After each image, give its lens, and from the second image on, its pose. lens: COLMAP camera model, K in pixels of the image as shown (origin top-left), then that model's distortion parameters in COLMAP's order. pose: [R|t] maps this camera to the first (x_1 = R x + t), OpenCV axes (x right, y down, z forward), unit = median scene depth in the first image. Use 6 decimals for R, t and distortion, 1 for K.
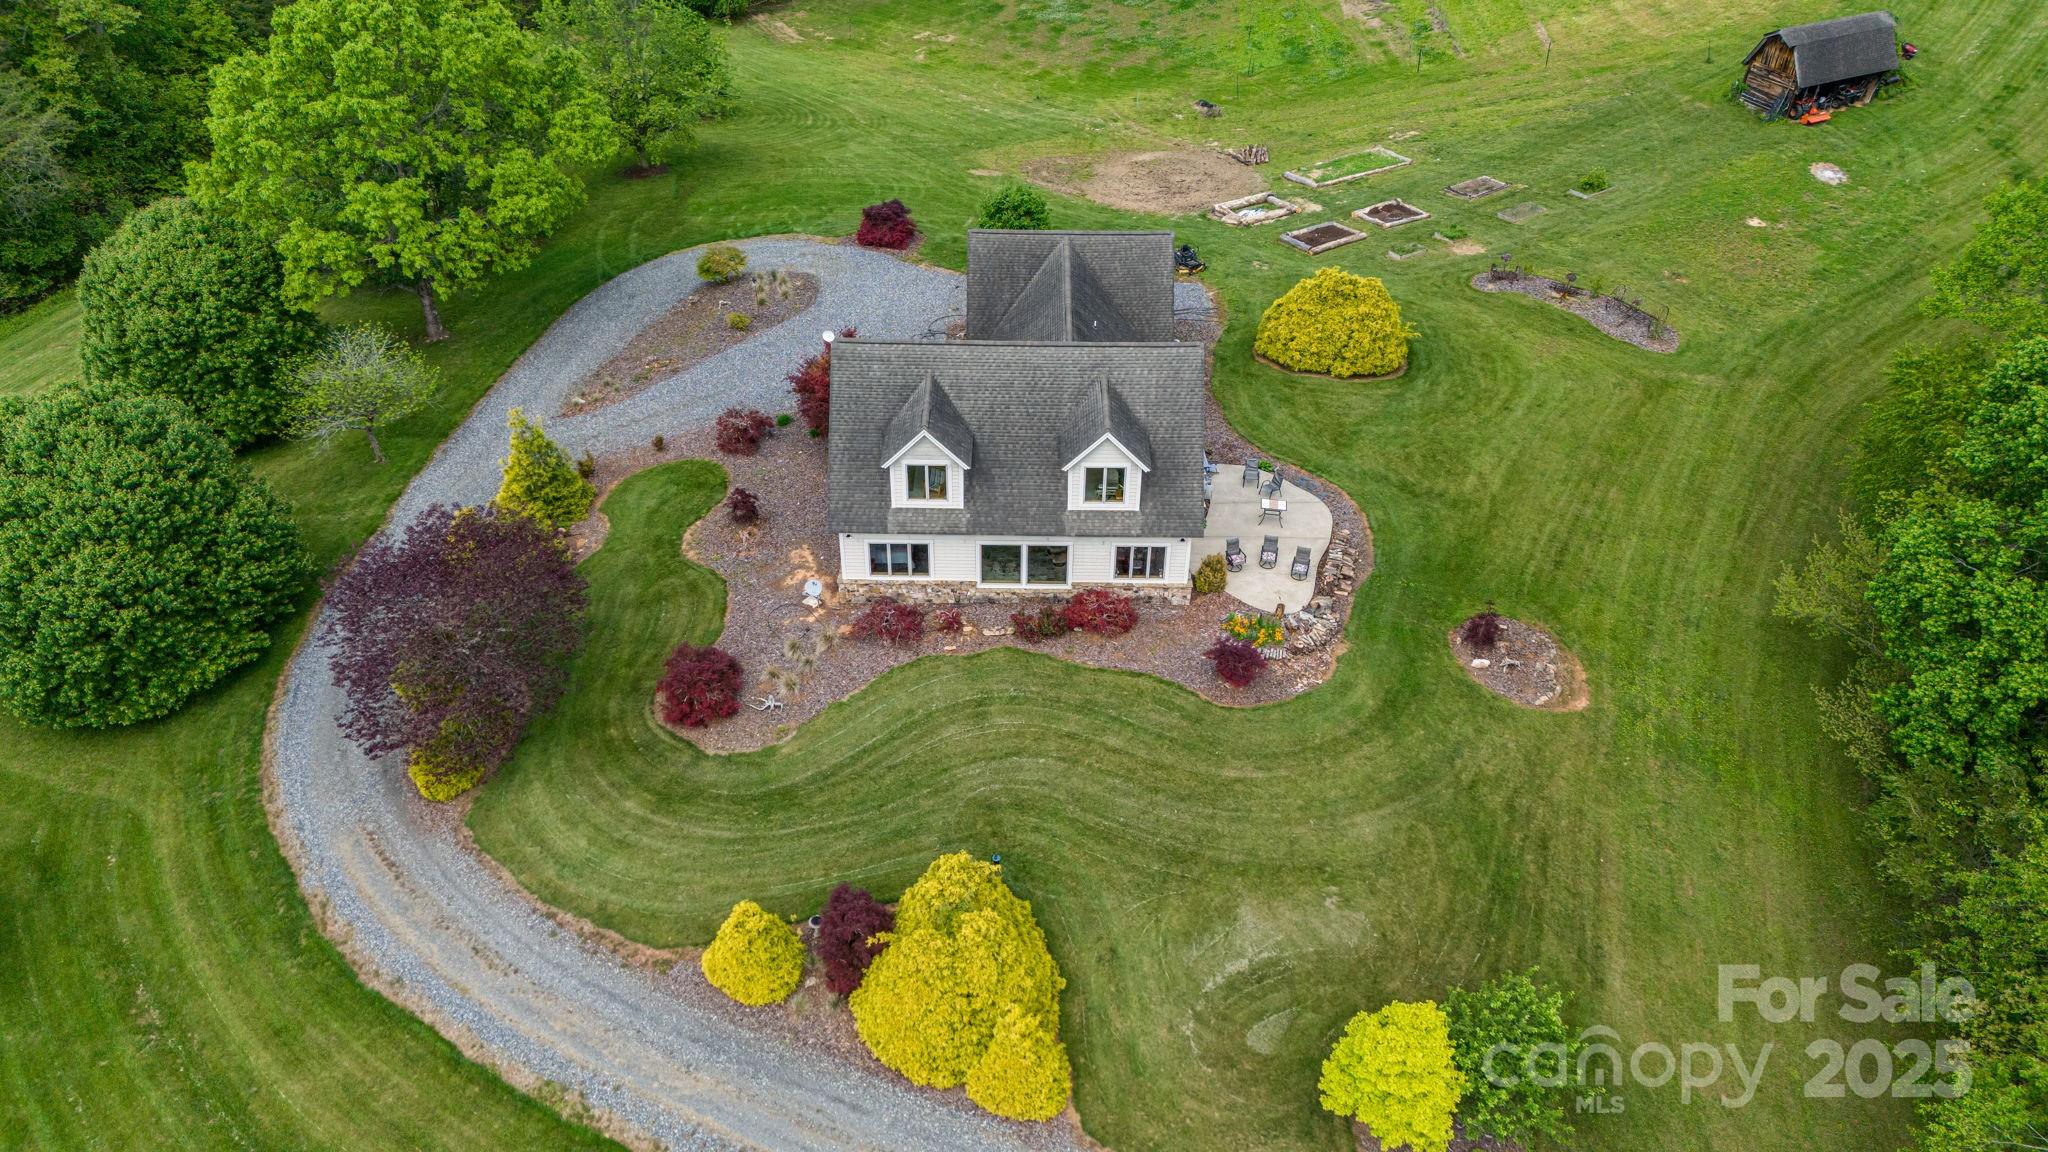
lens RADIAL K [[1525.2, 0, 1024.0], [0, 1525.2, 576.0], [0, 0, 1]] dist [0.048581, 0.001051]
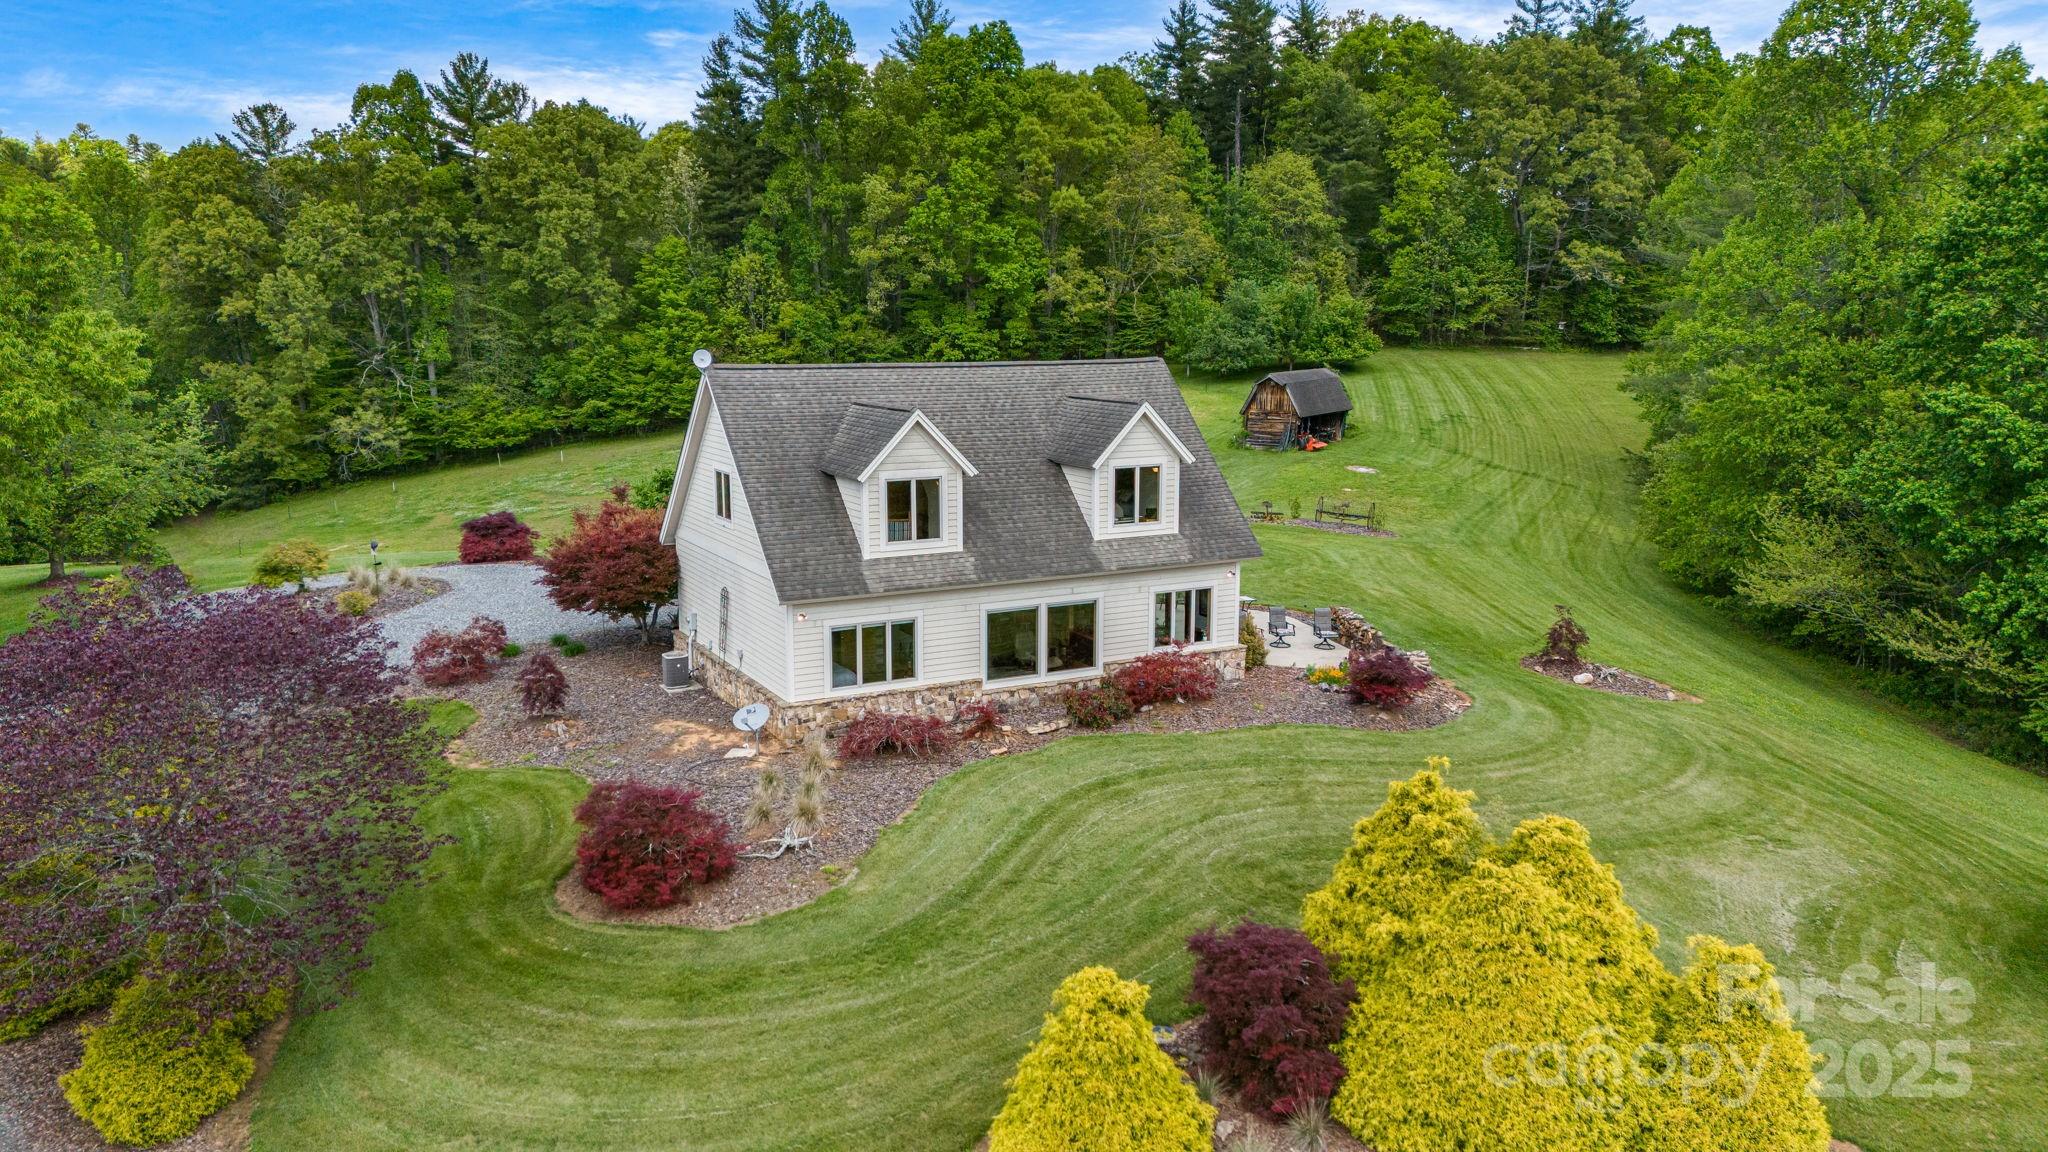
lens RADIAL K [[1525.2, 0, 1024.0], [0, 1525.2, 576.0], [0, 0, 1]] dist [0.048581, 0.001051]
pose [[0.874585, -0.093857, 0.475701, -0.343808], [0.299068, 0.876655, -0.376876, 0.231891], [-0.381653, 0.471877, 0.794779, 0.466994]]
